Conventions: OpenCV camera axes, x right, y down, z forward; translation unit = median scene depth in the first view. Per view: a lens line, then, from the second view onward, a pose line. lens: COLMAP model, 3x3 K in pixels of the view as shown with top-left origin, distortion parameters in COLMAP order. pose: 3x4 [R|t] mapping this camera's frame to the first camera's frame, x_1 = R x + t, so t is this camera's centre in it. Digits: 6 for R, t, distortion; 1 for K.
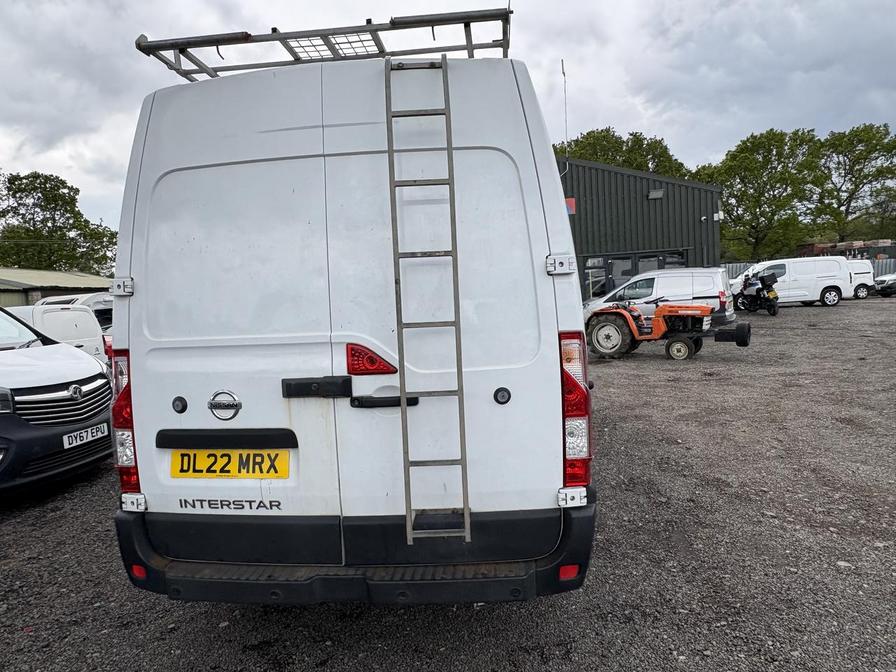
lens RADIAL K [[579.8, 0, 450.8], [0, 579.8, 339.5], [0, 0, 1]] dist [-0.002260, 0.008990]
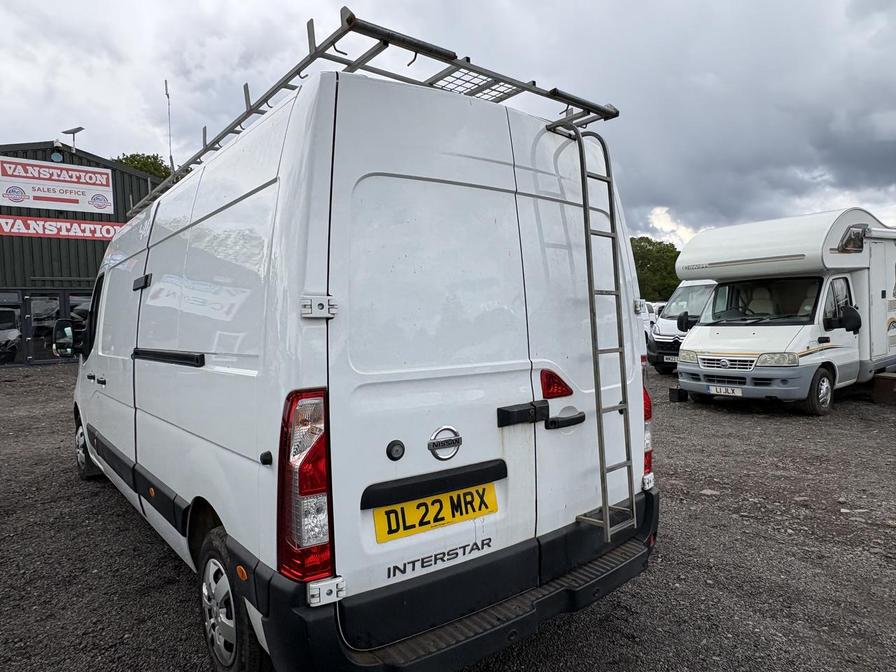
lens RADIAL K [[579.8, 0, 447.4], [0, 579.8, 331.2], [0, 0, 1]] dist [-0.002260, 0.008990]
pose [[0.711567, 0.016907, 0.702415, -0.937981], [0.039646, 0.997152, -0.064164, -0.001983], [-0.701499, 0.073505, 0.708870, 0.319297]]
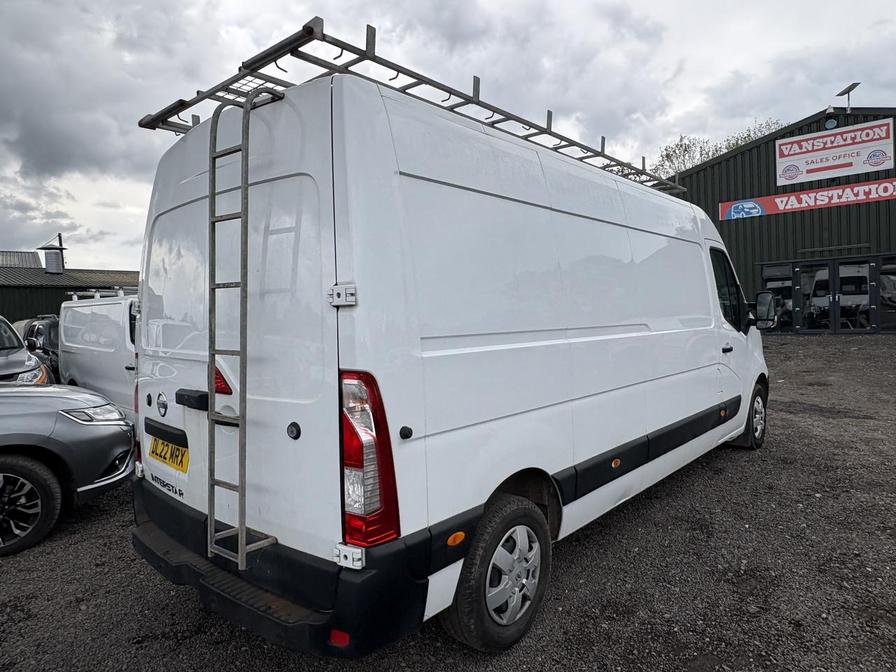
lens RADIAL K [[579.8, 0, 455.1], [0, 579.8, 333.7], [0, 0, 1]] dist [-0.002260, 0.008990]
pose [[0.810185, 0.051958, -0.583867, 0.757909], [-0.054973, 0.998409, 0.012567, -0.079813], [0.583591, 0.021915, 0.811752, 0.326780]]
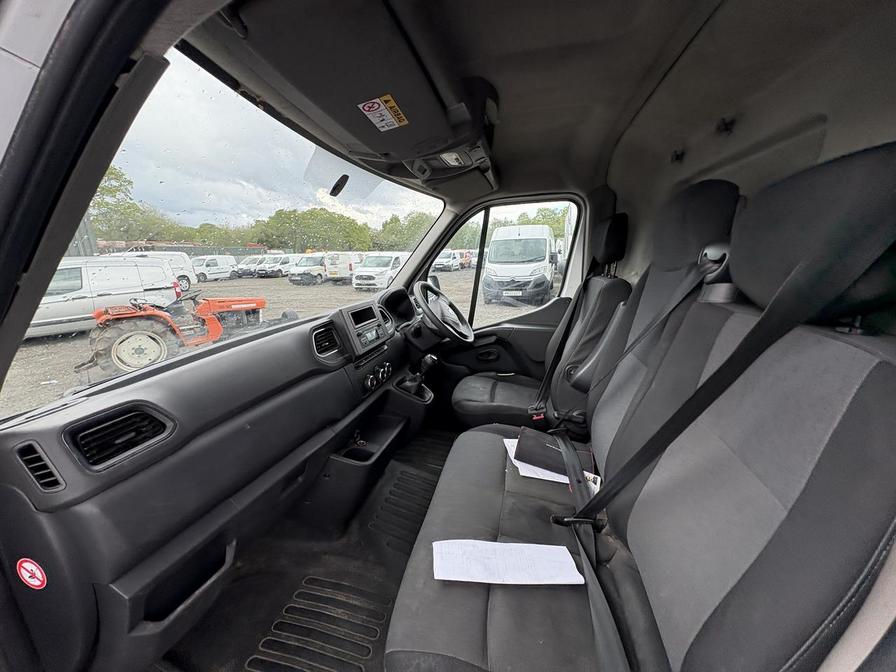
lens RADIAL K [[357.6, 0, 447.9], [0, 357.6, 335.9], [0, 0, 1]] dist [0.002953, -0.000441]
pose [[0.135017, -0.172747, 0.975668, -0.456872], [0.096508, 0.982296, 0.160565, -0.245759], [-0.986132, 0.072481, 0.149298, 2.414717]]
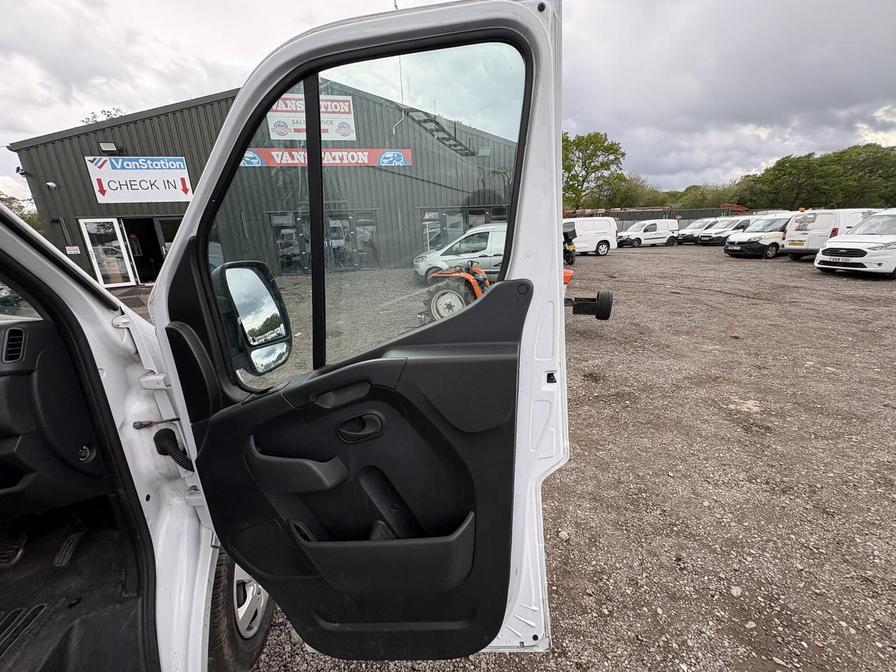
lens RADIAL K [[357.6, 0, 447.6], [0, 357.6, 334.9], [0, 0, 1]] dist [0.002953, -0.000441]
pose [[0.958408, -0.058246, 0.279394, 0.539321], [0.005542, 0.982566, 0.185829, -0.258167], [-0.285347, -0.176552, 0.942023, 2.233163]]
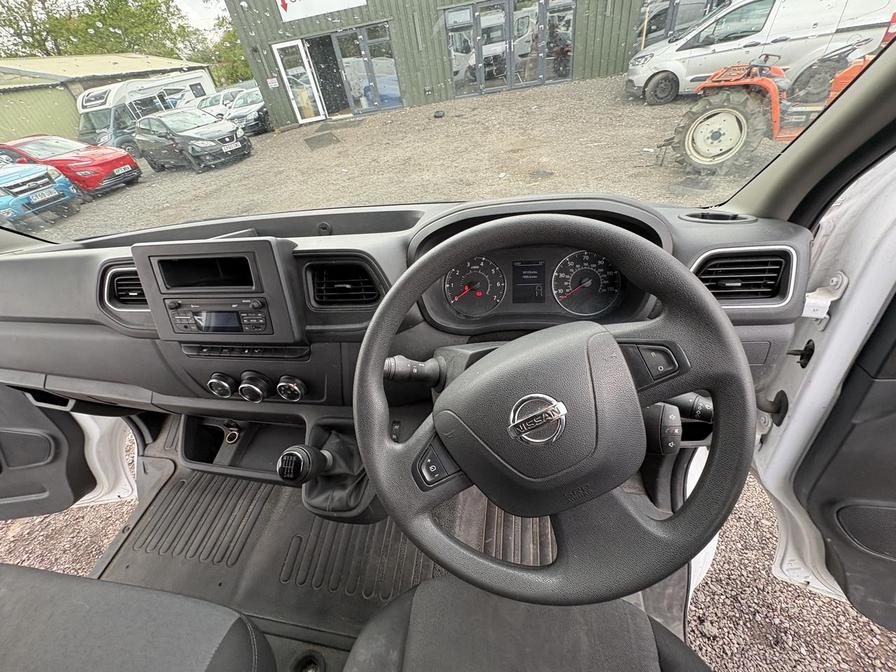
lens RADIAL K [[357.6, 0, 448.5], [0, 357.6, 335.5], [0, 0, 1]] dist [0.002953, -0.000441]
pose [[0.994303, -0.014822, -0.105557, 0.143114], [0.072664, 0.818779, 0.569492, -0.285809], [0.077987, -0.573917, 0.815191, 2.422069]]
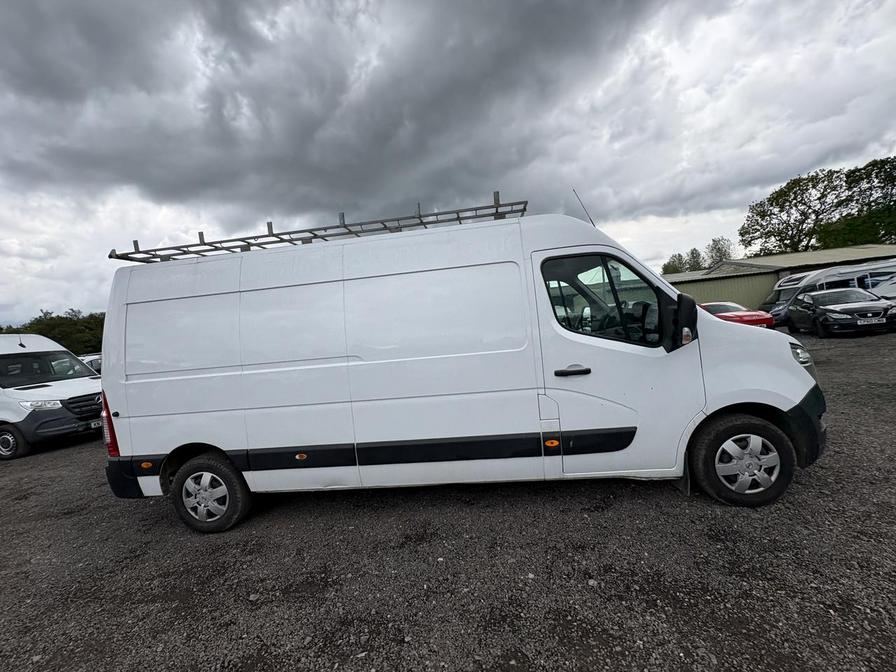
lens RADIAL K [[357.6, 0, 444.0], [0, 357.6, 337.7], [0, 0, 1]] dist [0.002953, -0.000441]
pose [[-0.020989, 0.084505, -0.996202, 1.363138], [0.034799, 0.995879, 0.083744, -0.240905], [0.999174, -0.032909, -0.023843, 1.990795]]
